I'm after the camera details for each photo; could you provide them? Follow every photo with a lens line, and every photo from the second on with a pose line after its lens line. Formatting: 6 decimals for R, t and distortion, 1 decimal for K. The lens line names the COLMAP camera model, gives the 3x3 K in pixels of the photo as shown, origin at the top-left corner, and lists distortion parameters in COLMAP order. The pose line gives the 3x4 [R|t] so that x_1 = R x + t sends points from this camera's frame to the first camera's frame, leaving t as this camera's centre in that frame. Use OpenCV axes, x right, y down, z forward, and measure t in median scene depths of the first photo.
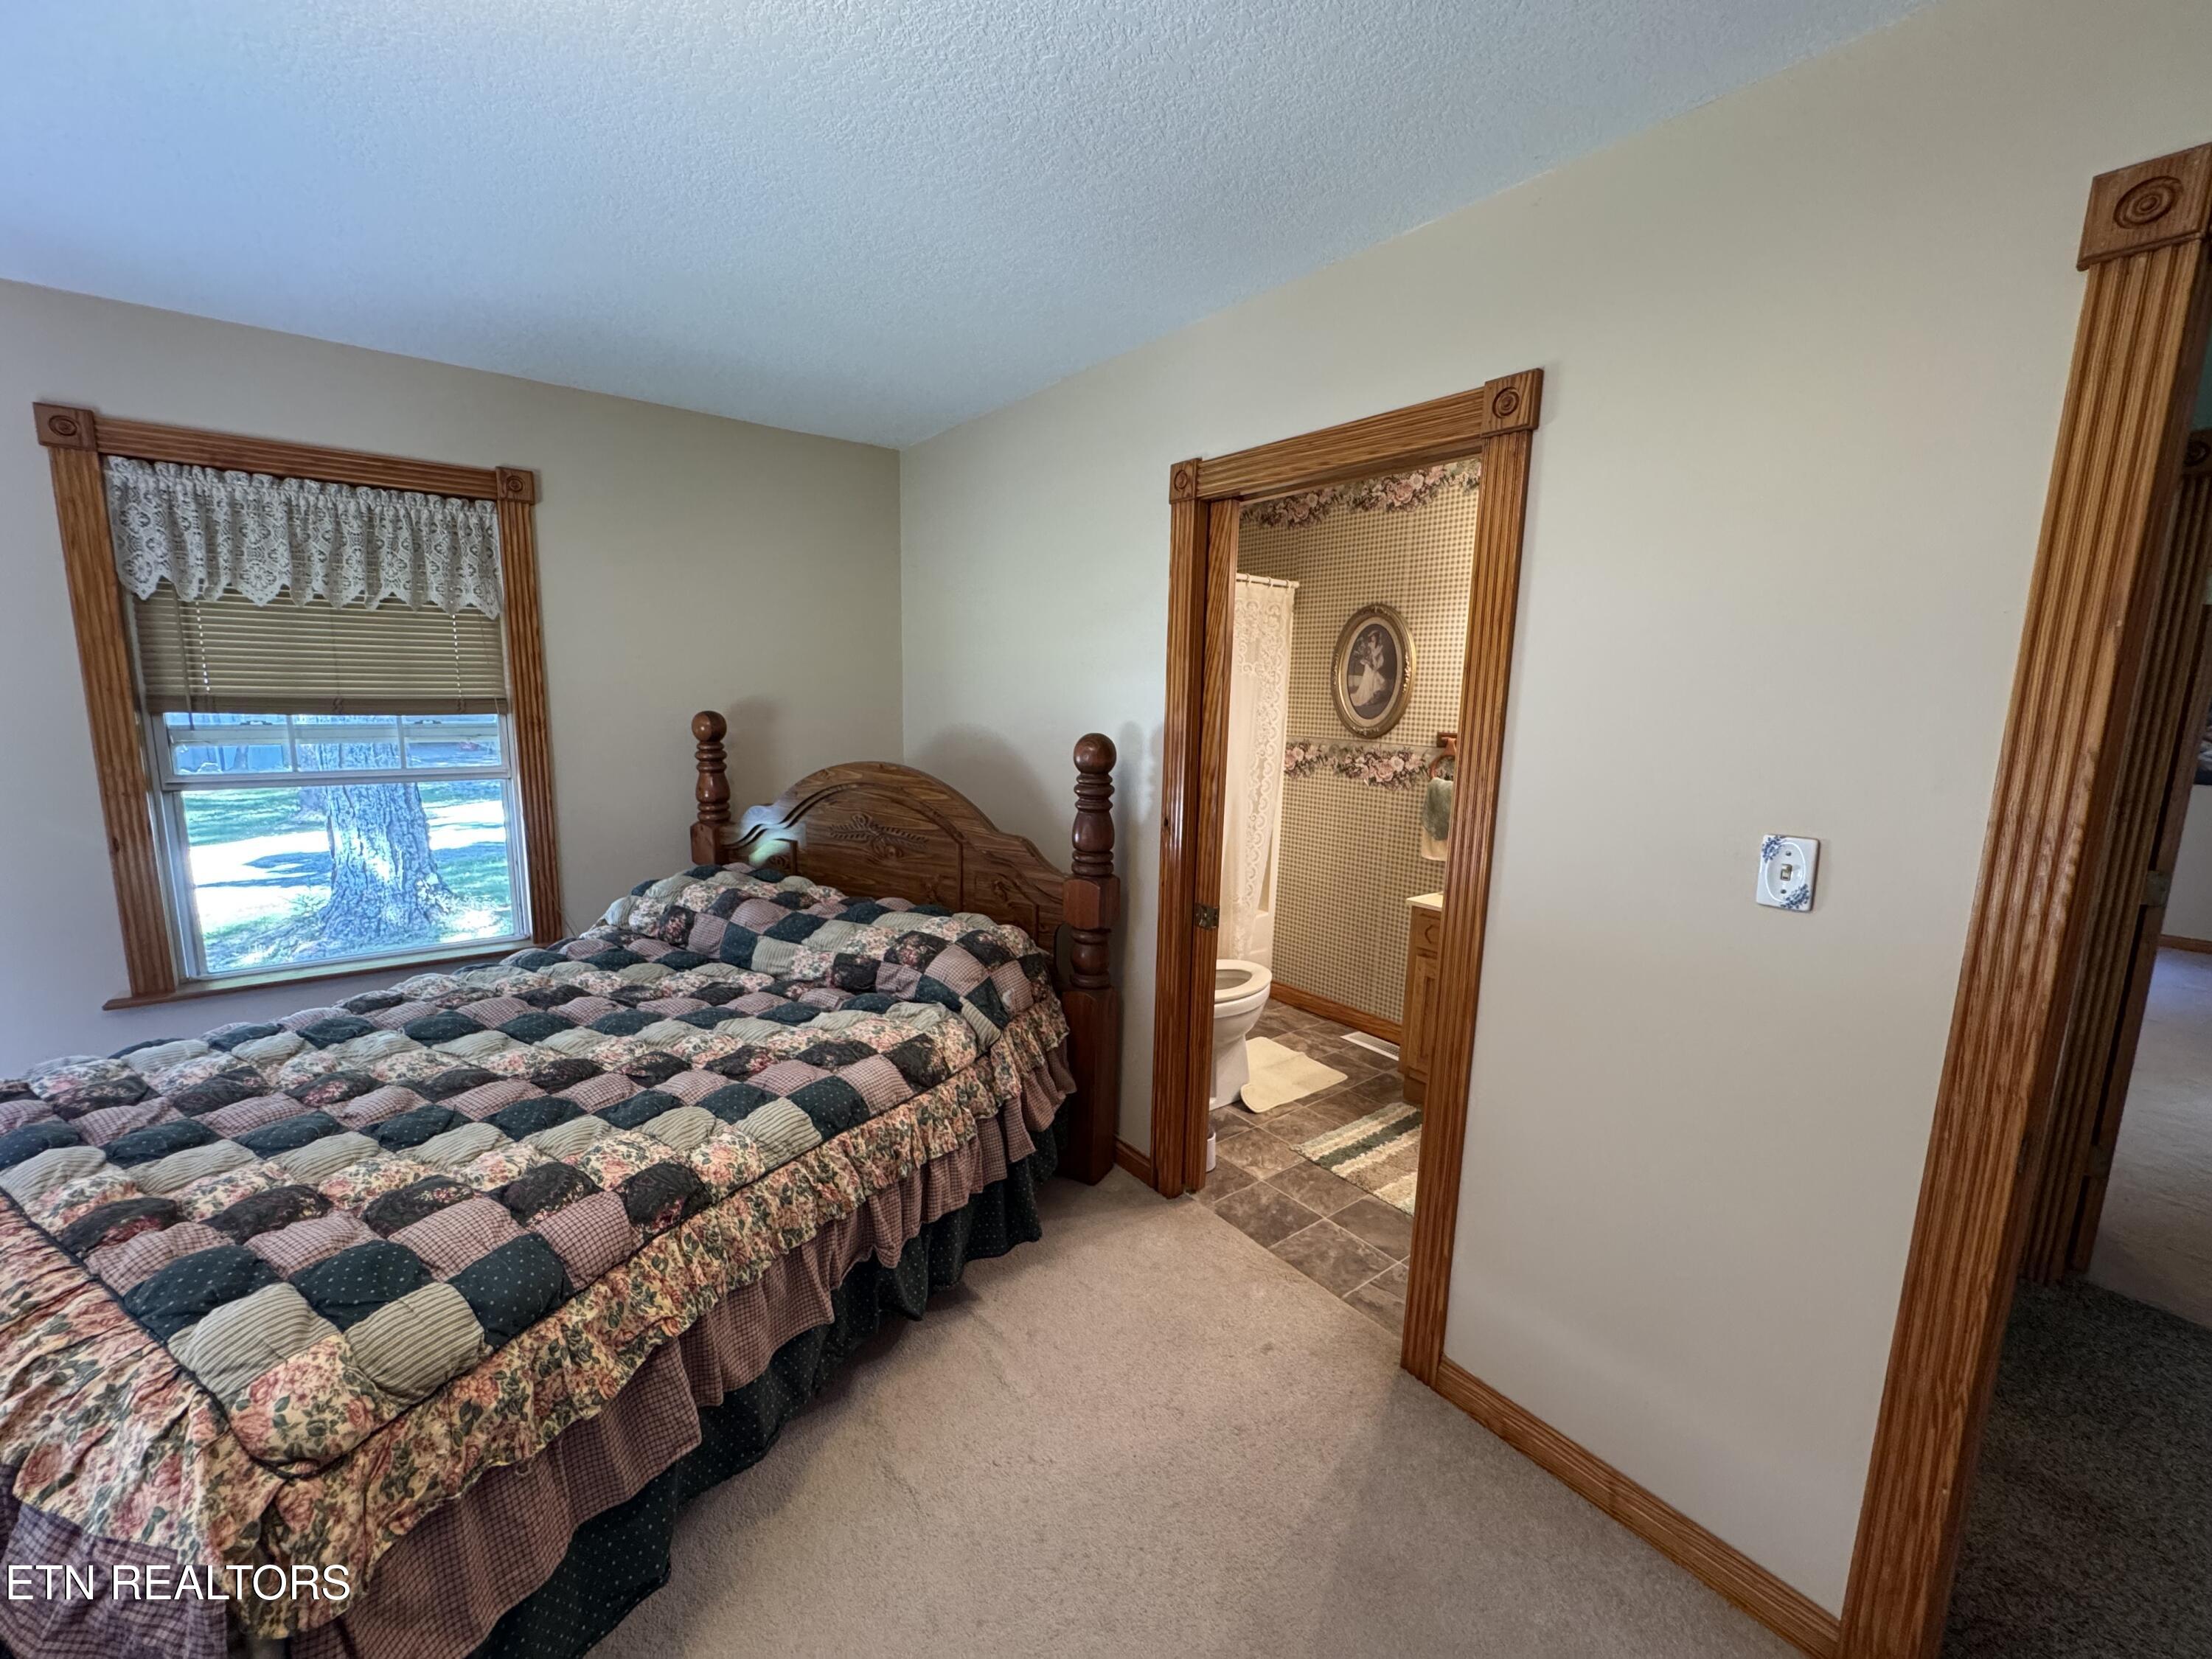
lens RADIAL K [[887.5, 0, 1106.0], [0, 887.5, 829.5], [0, 0, 1]] dist [-0.008063, -0.000031]
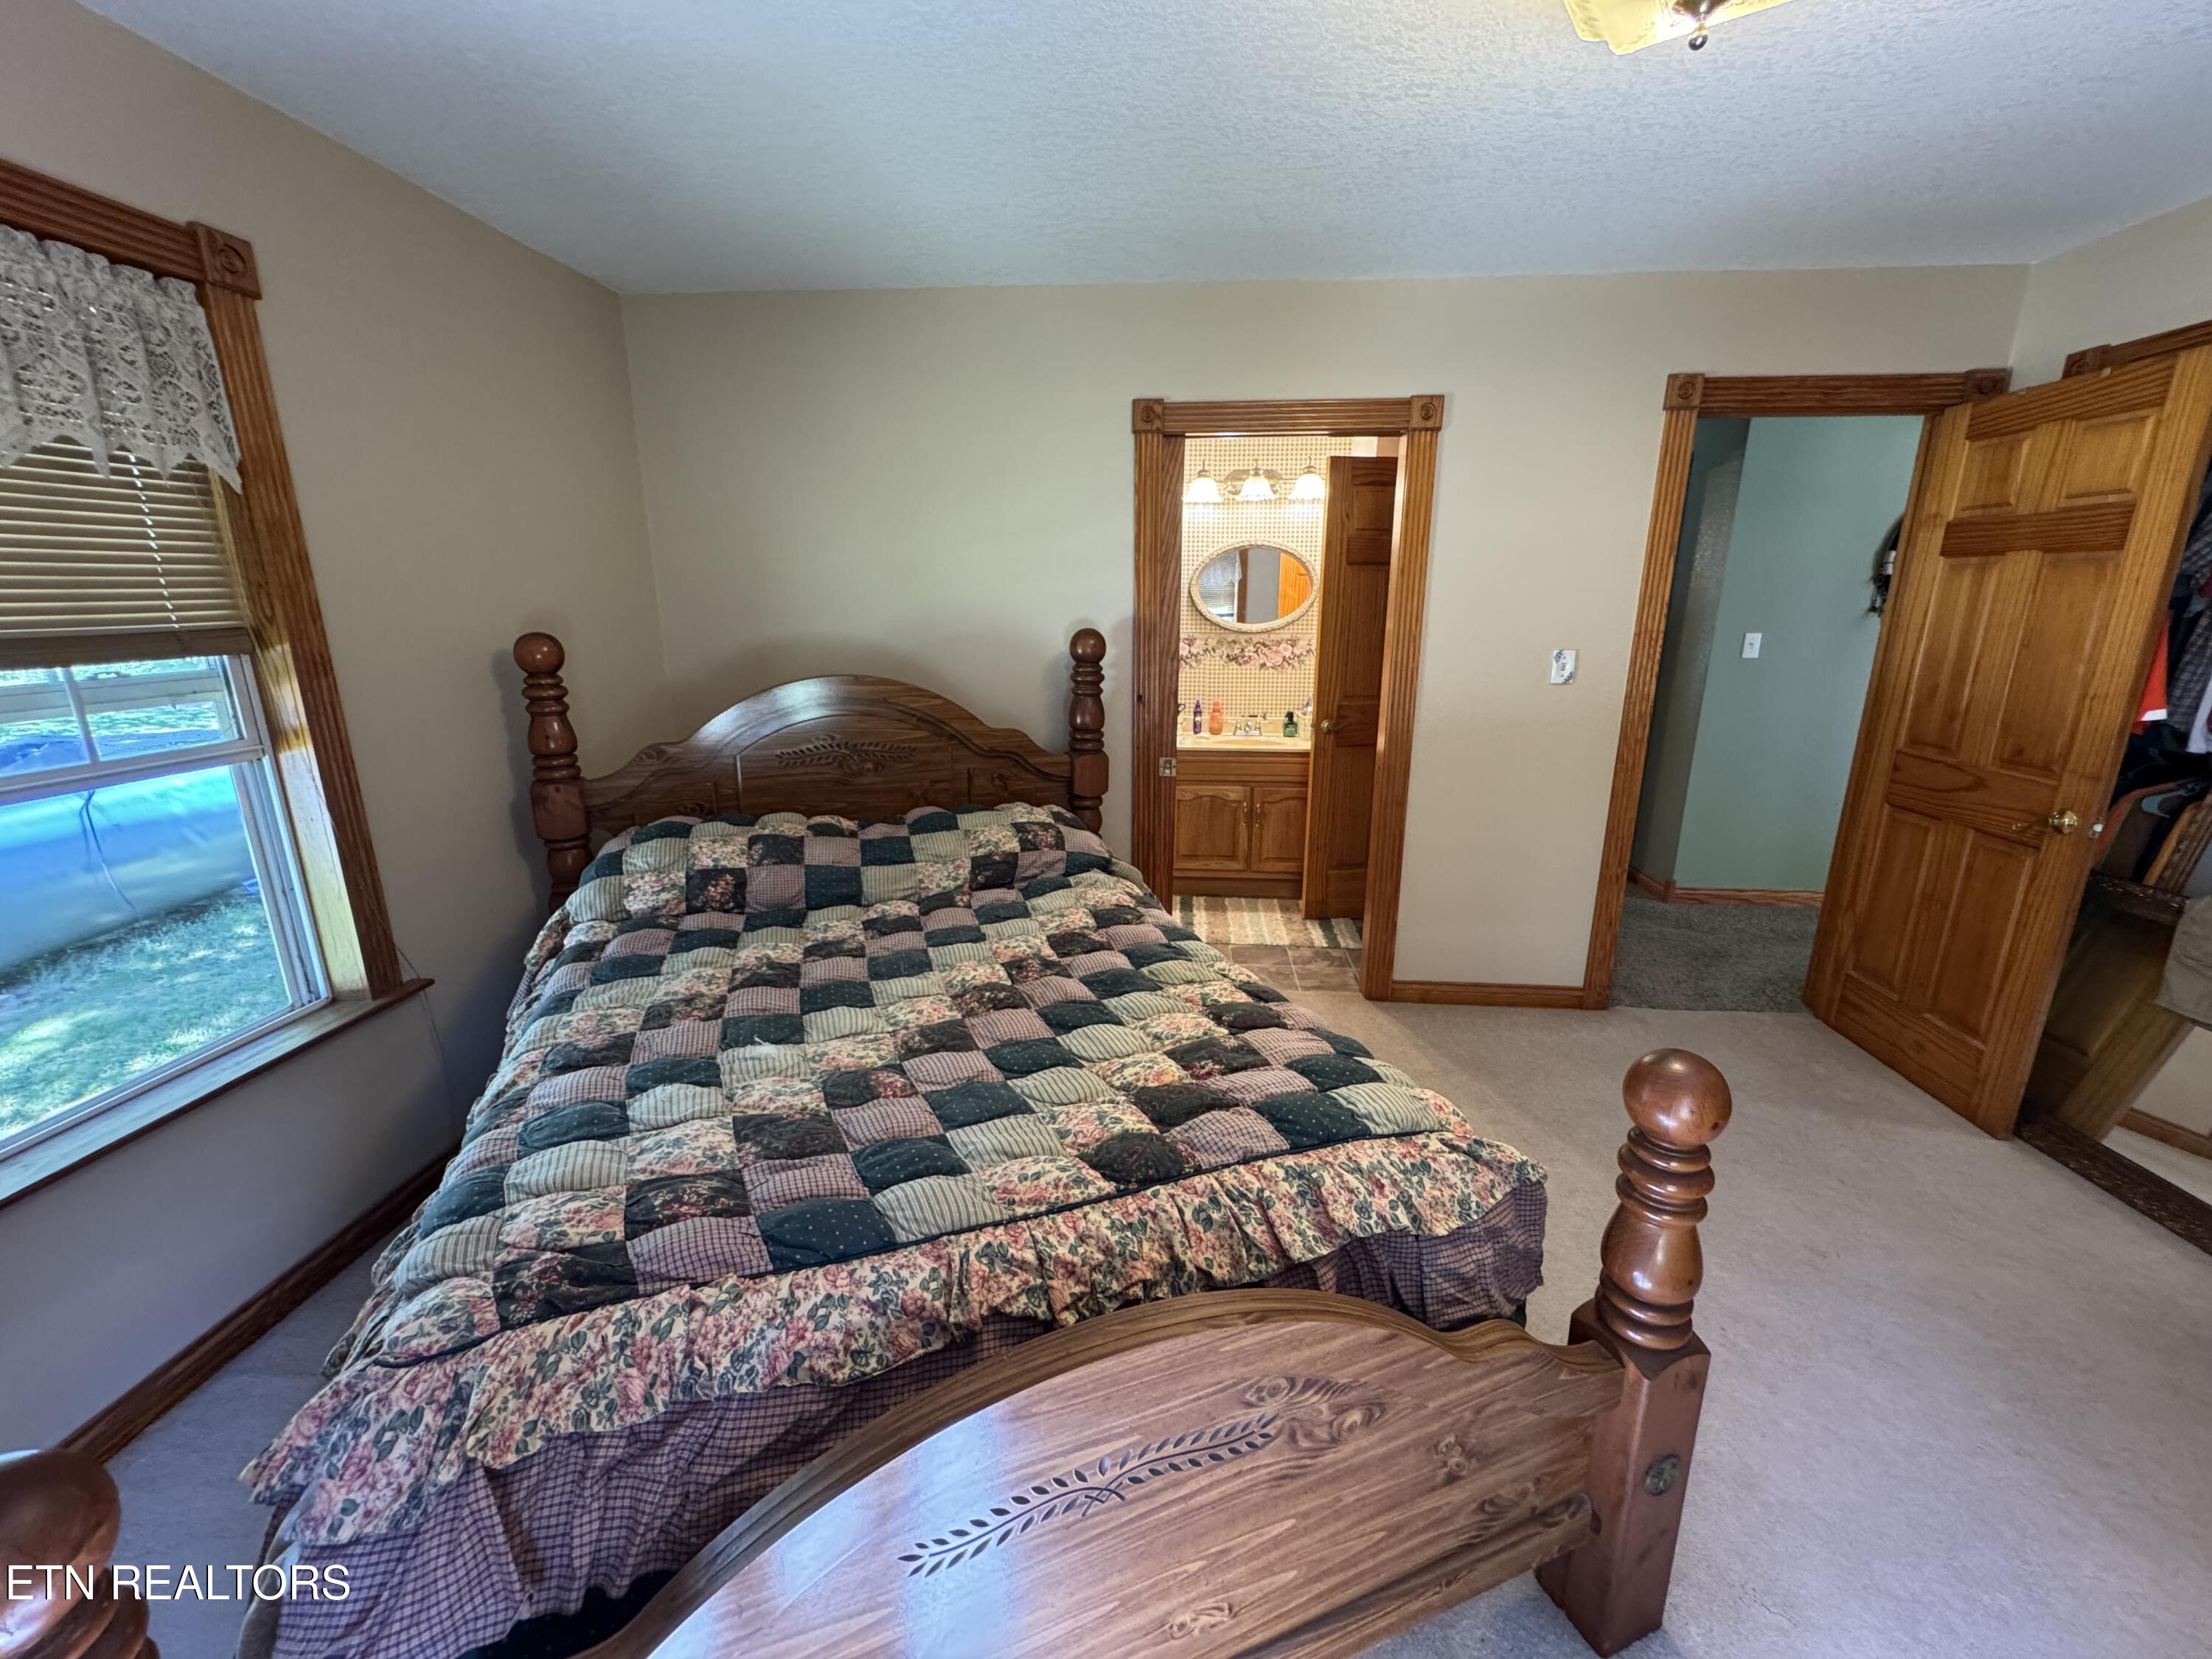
lens RADIAL K [[887.5, 0, 1106.0], [0, 887.5, 829.5], [0, 0, 1]] dist [-0.008063, -0.000031]
pose [[0.668999, -0.210936, 0.712703, -0.901105], [0.134636, 0.977413, 0.162902, -0.036821], [-0.730967, -0.013025, 0.682288, 0.183134]]
